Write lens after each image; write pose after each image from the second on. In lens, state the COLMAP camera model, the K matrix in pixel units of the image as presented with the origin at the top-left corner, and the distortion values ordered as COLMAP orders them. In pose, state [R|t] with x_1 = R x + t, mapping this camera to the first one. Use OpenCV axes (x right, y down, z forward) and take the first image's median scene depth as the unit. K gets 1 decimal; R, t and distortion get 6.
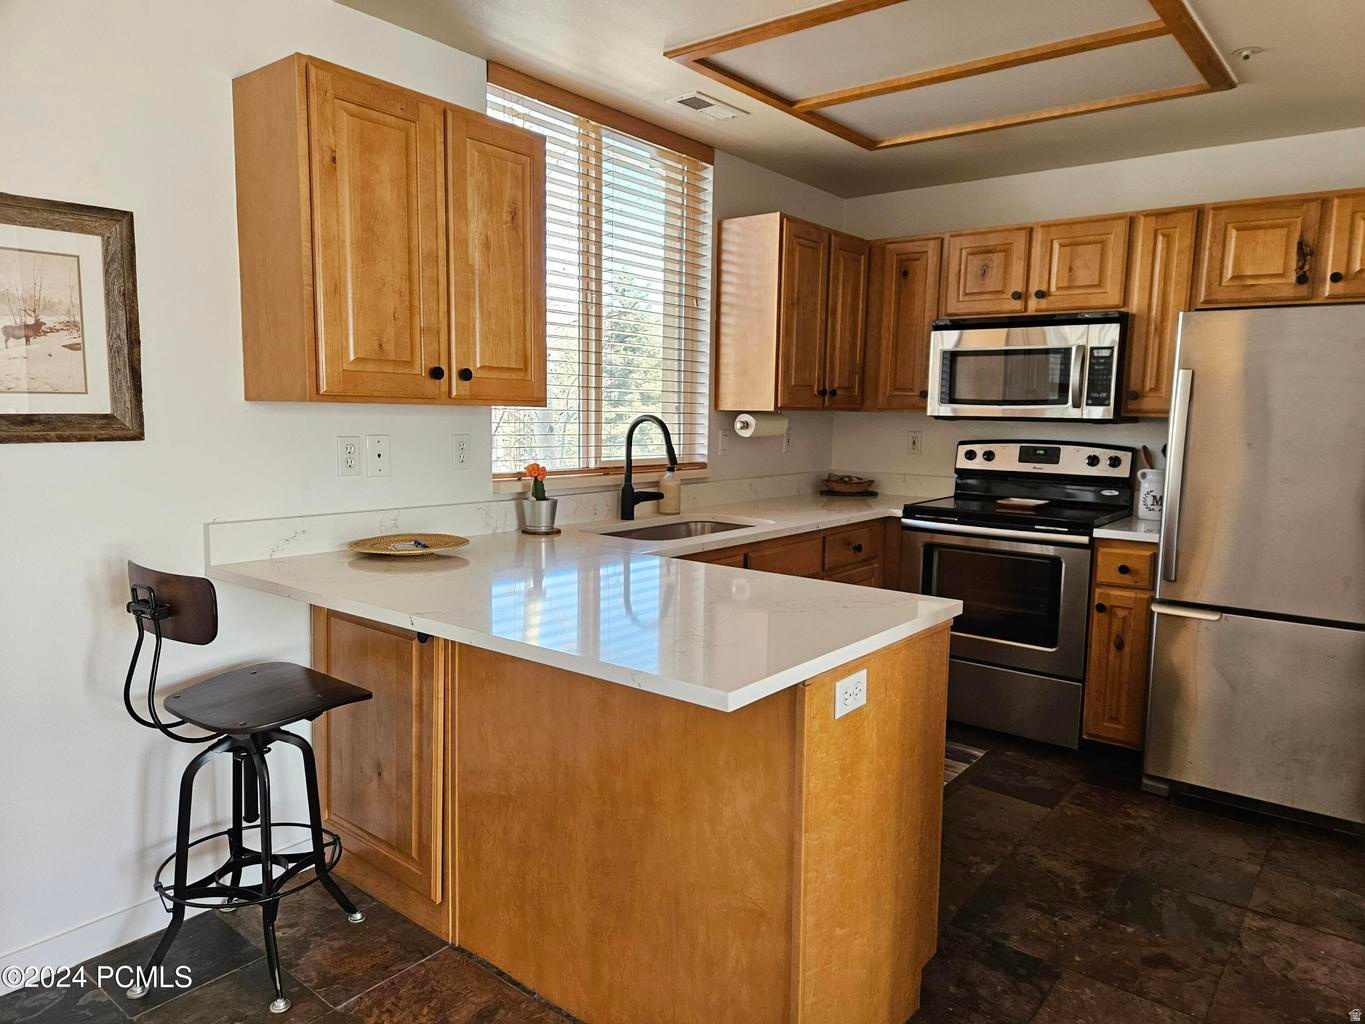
lens RADIAL K [[905.5, 0, 682.5], [0, 905.5, 512.0], [0, 0, 1]] dist [0.067948, -0.076652]
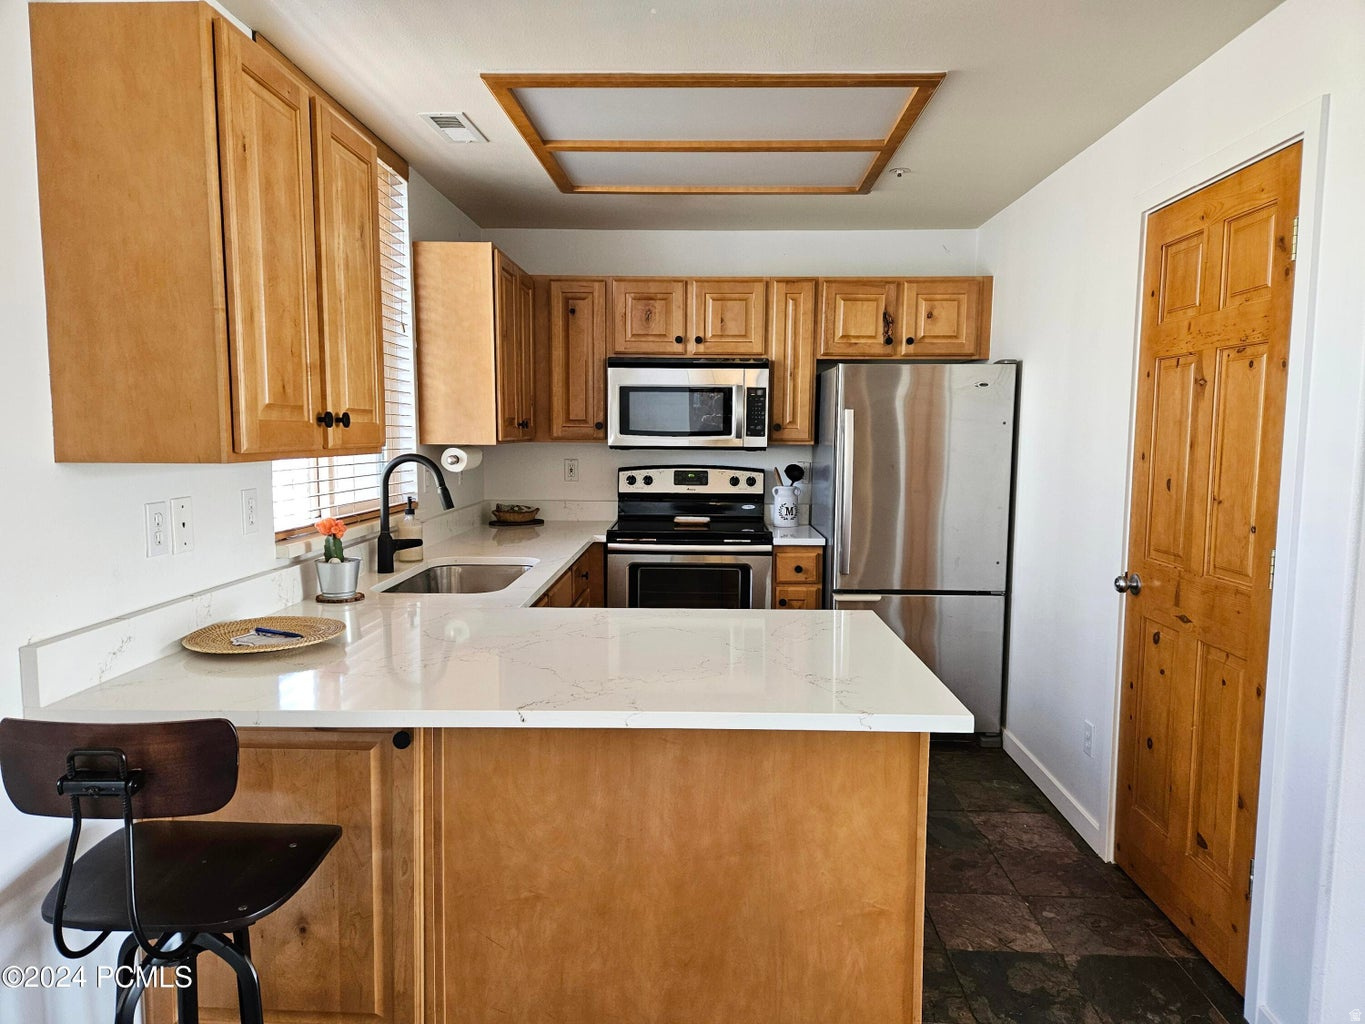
lens RADIAL K [[901.0, 0, 687.3], [0, 901.0, 517.8], [0, 0, 1]] dist [0.072961, -0.080001]
pose [[0.801014, -0.071463, 0.594365, -0.347654], [0.076769, 0.996914, 0.016404, -0.037141], [-0.593703, 0.032488, 0.804028, 0.109133]]
